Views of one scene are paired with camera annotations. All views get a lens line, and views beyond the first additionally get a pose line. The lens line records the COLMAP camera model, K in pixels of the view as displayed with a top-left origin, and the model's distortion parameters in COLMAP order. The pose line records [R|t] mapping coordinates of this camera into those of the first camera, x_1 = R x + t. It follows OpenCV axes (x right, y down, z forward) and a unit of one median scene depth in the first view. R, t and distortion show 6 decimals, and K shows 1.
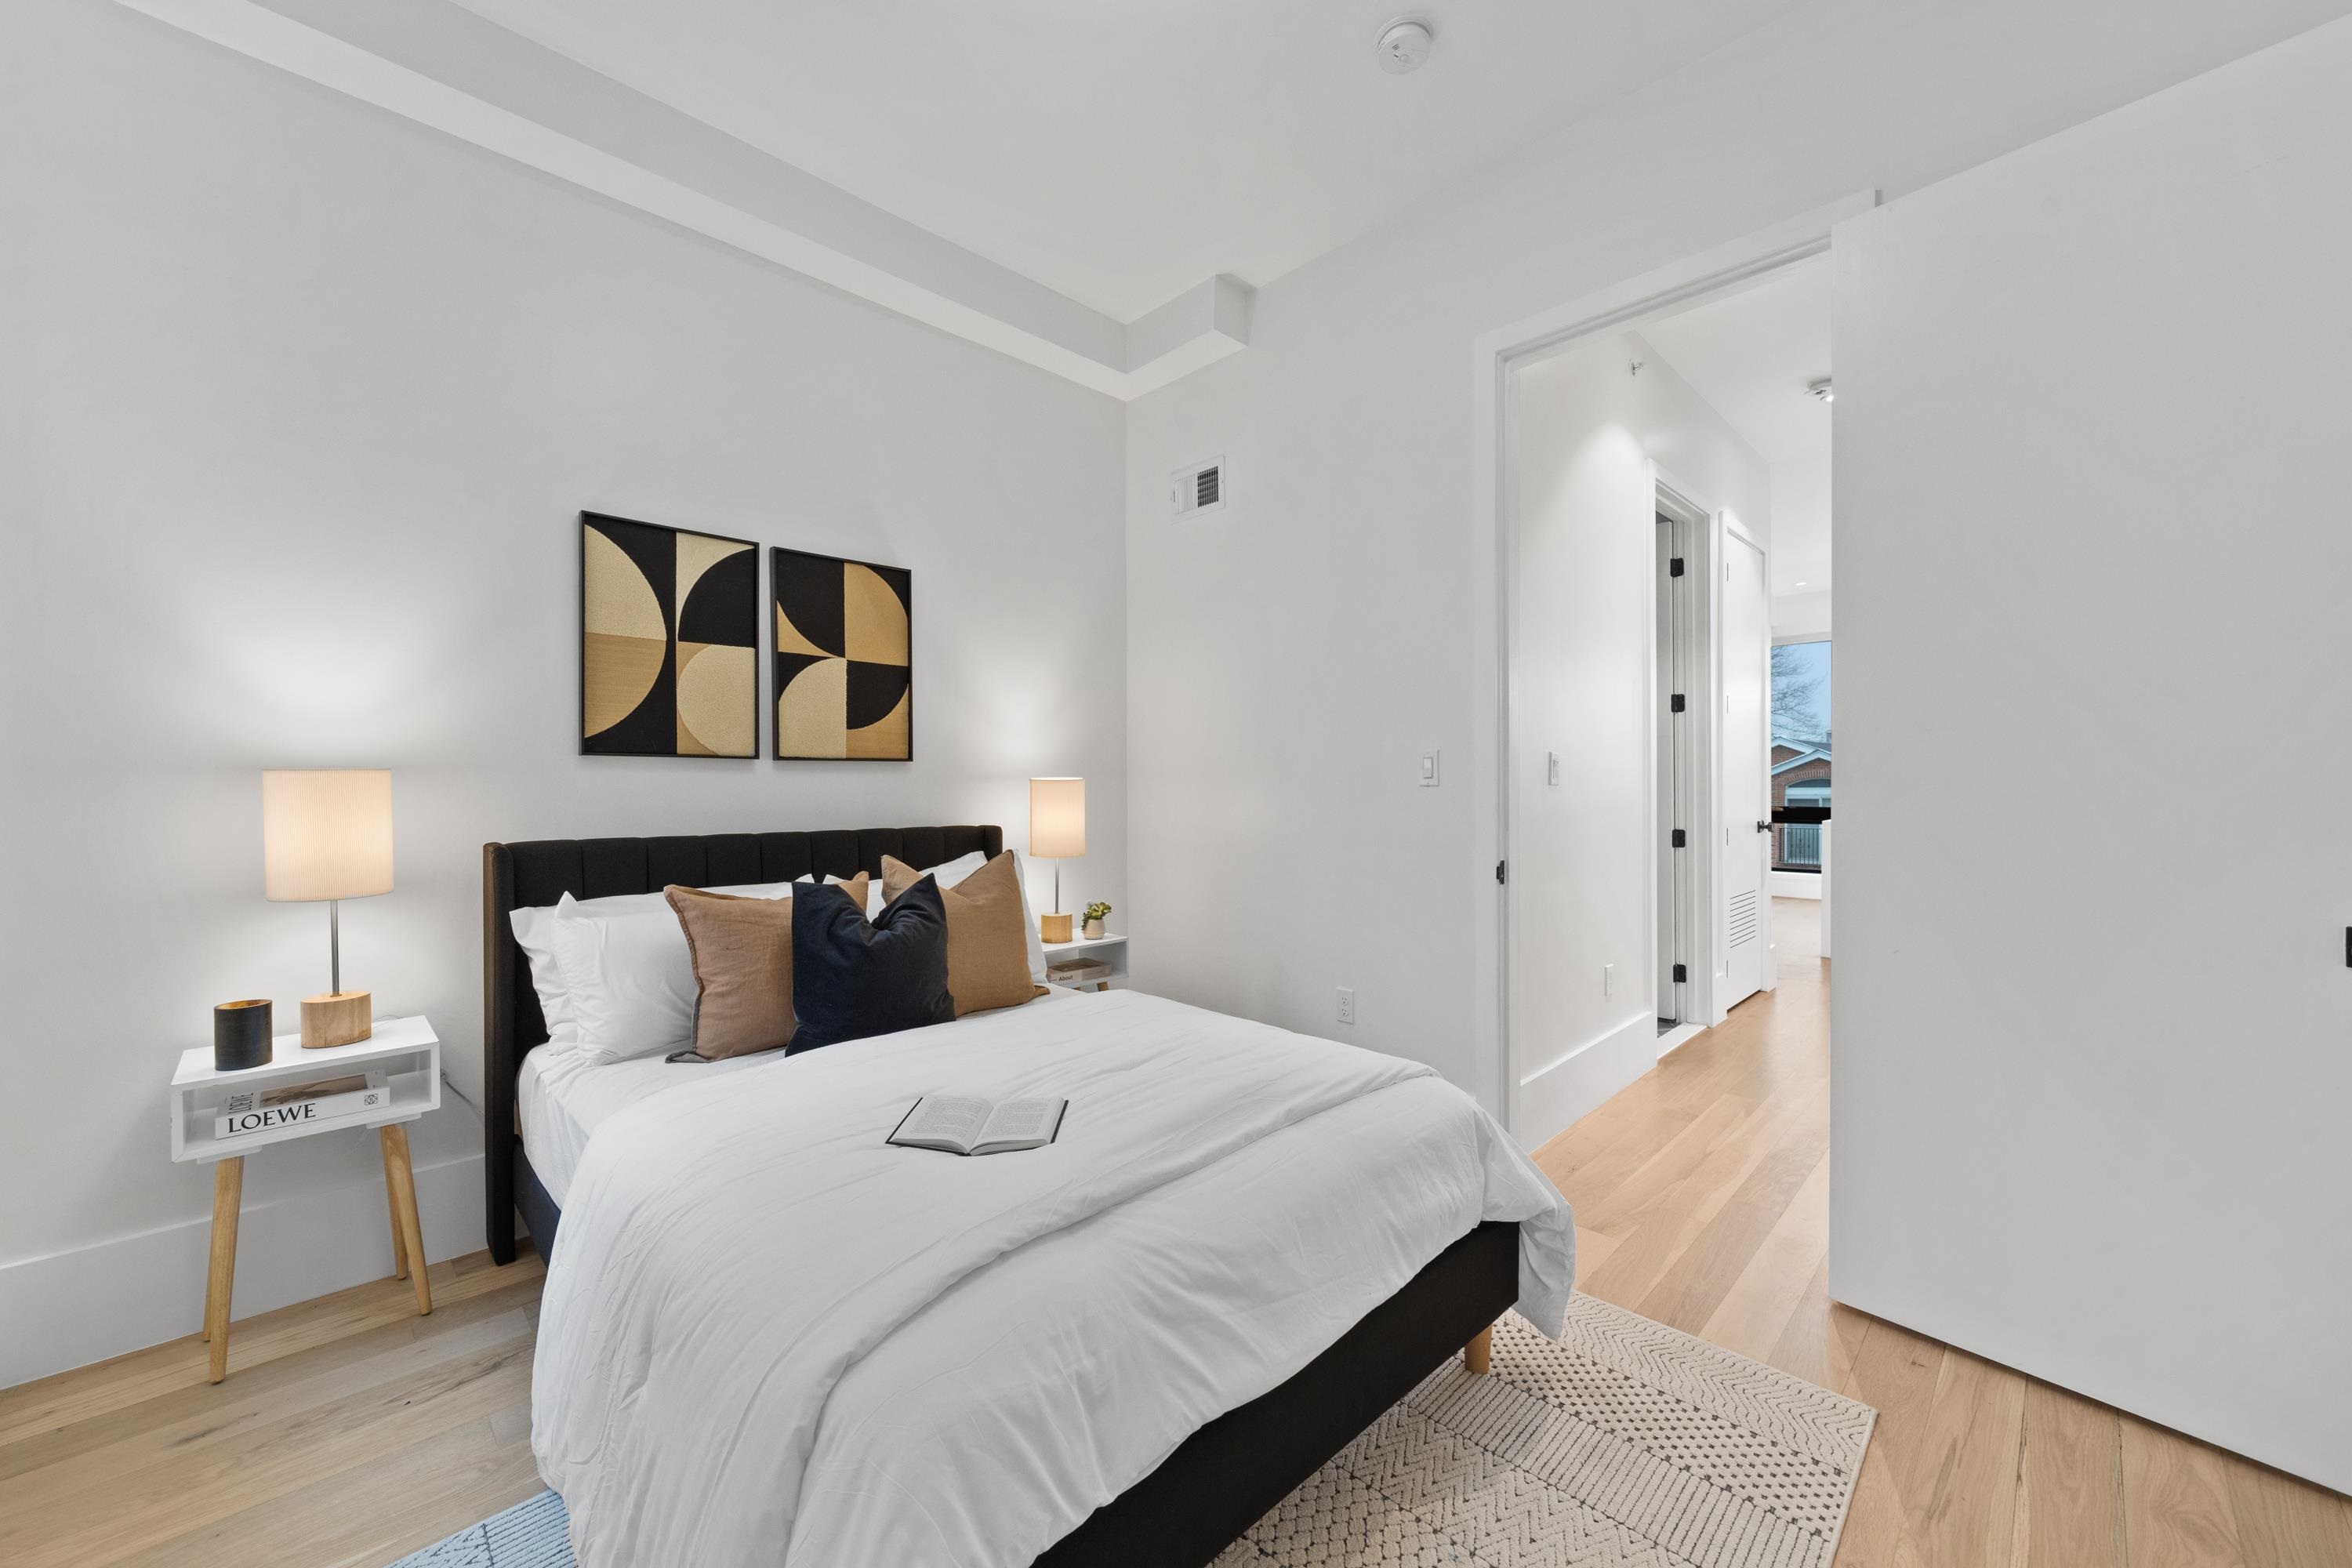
lens RADIAL K [[893.4, 0, 1166.8], [0, 893.4, 769.9], [0, 0, 1]] dist [-0.003455, -0.000365]
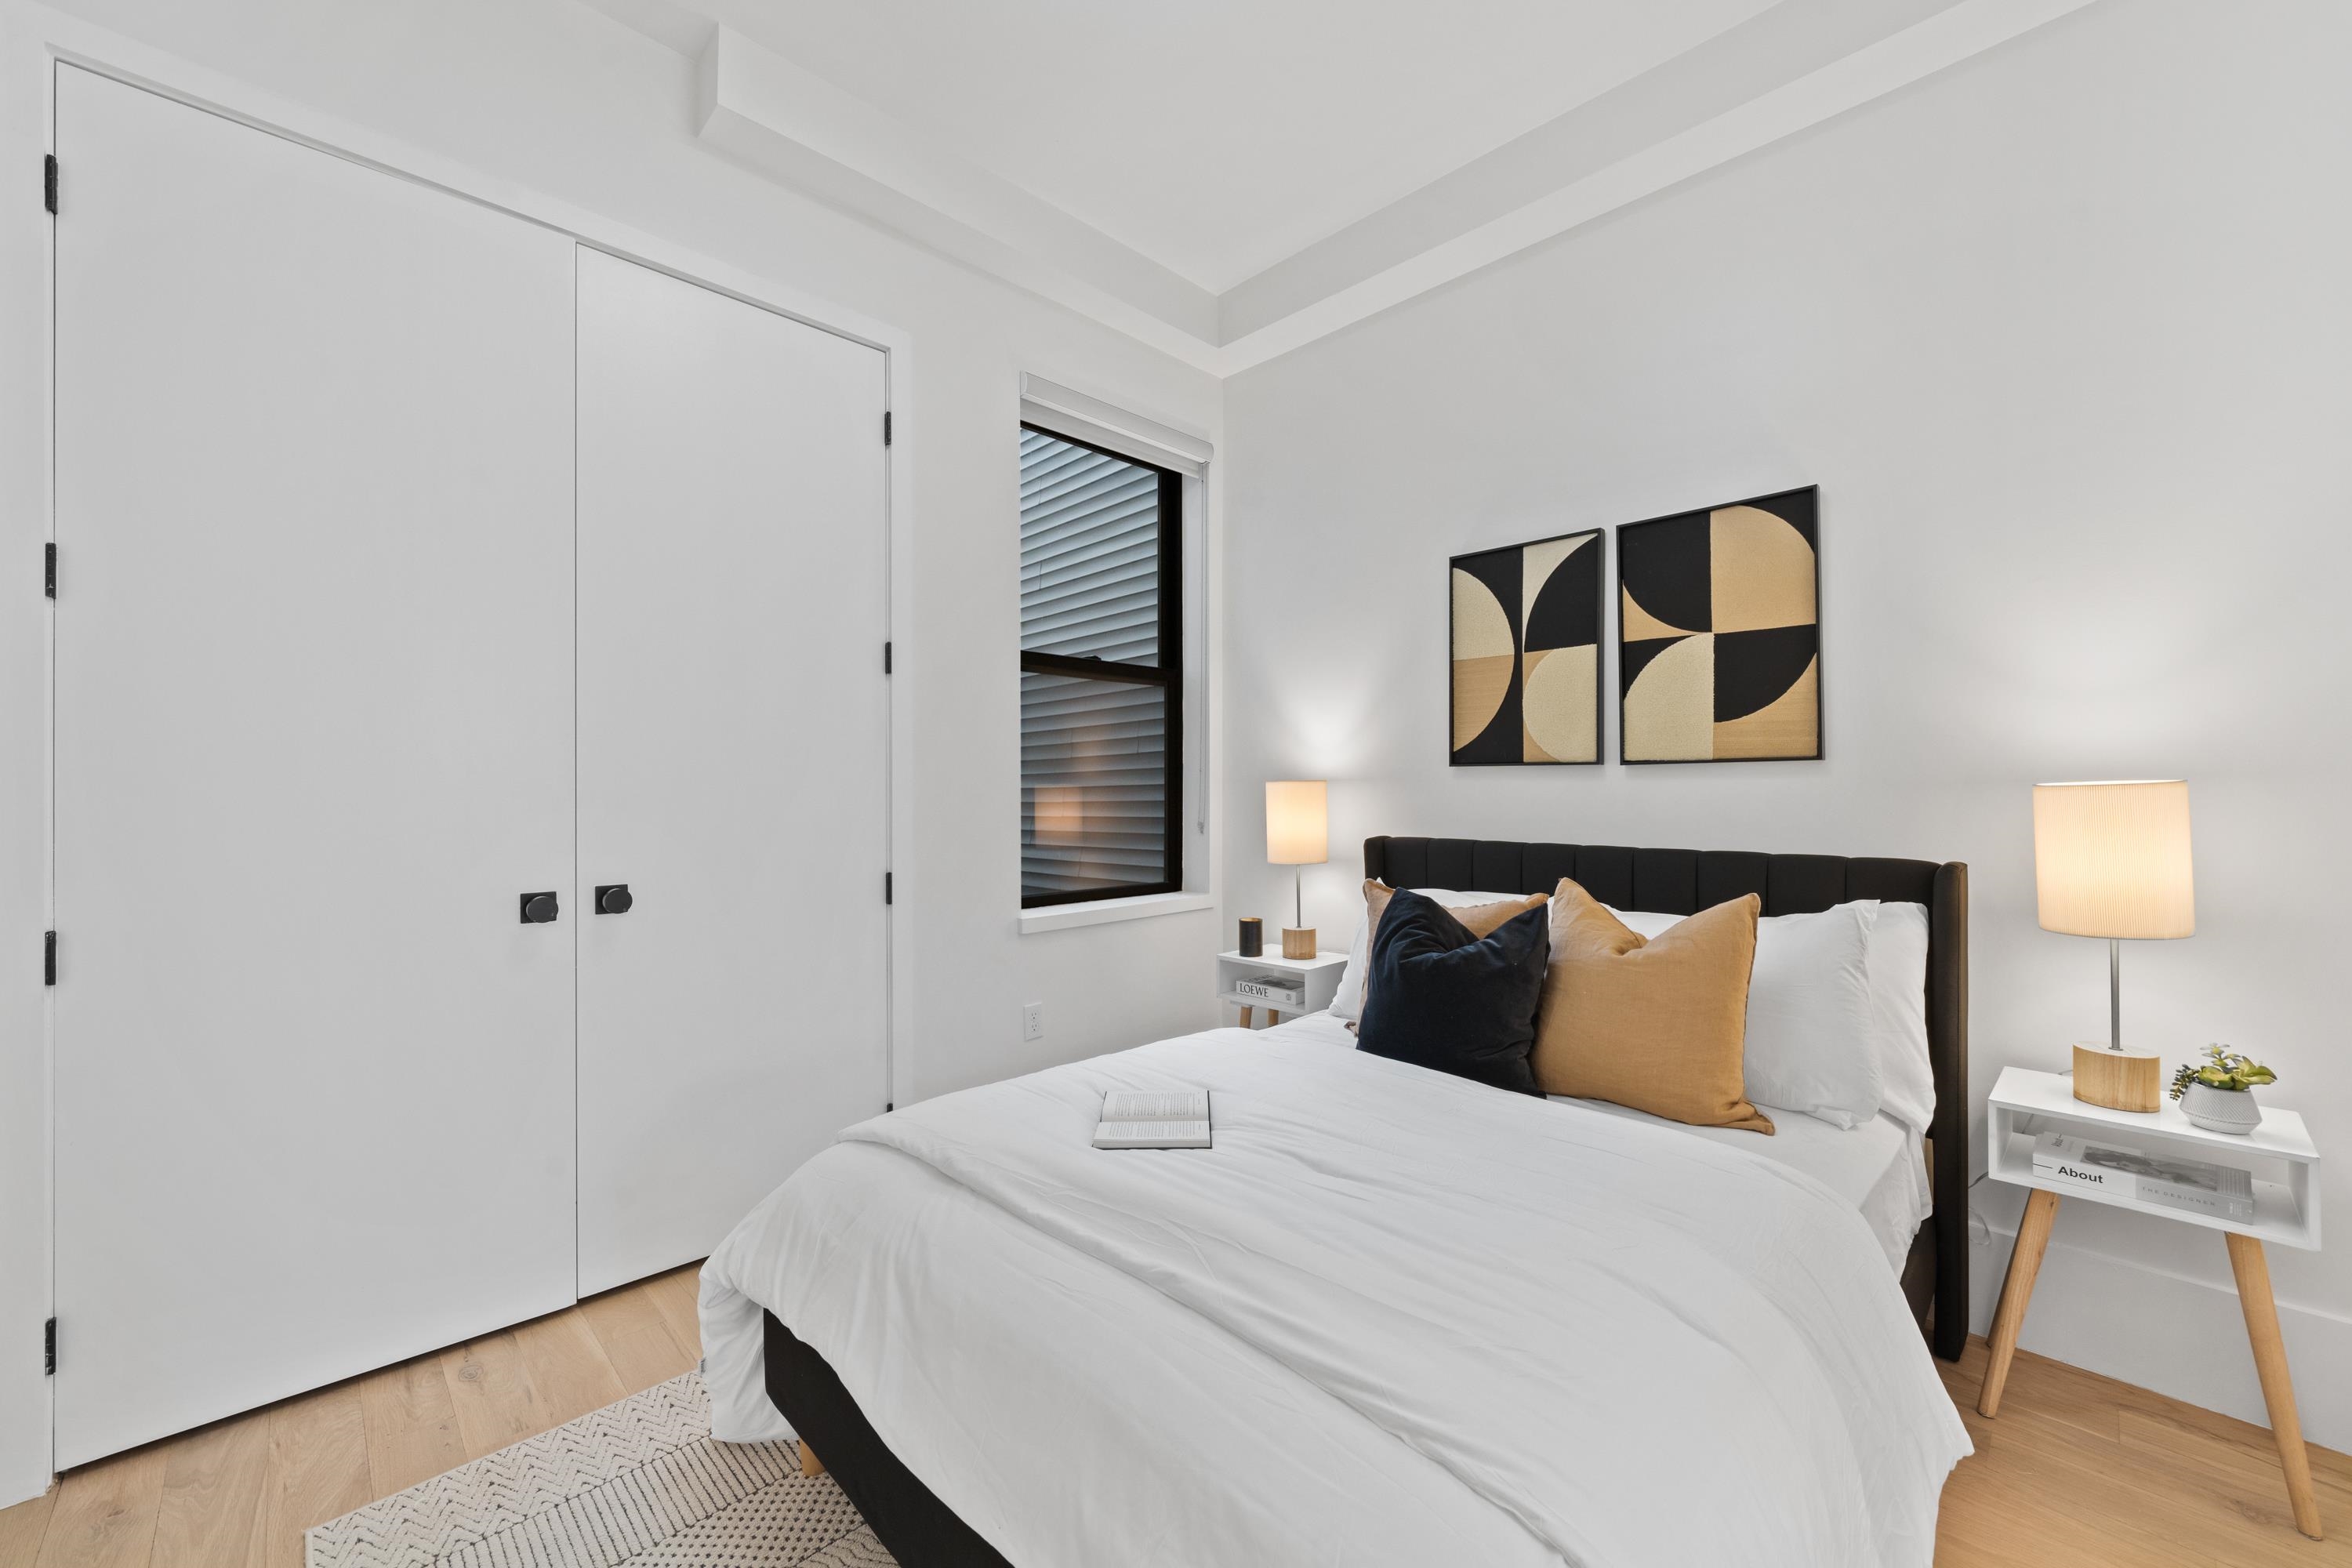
lens RADIAL K [[893.4, 0, 1167.3], [0, 893.4, 773.4], [0, 0, 1]] dist [-0.003455, -0.000365]
pose [[0.010202, -0.017499, -0.999795, 0.463411], [0.014140, 0.999749, -0.017354, 0.006923], [0.999848, -0.013960, 0.010447, 0.561061]]
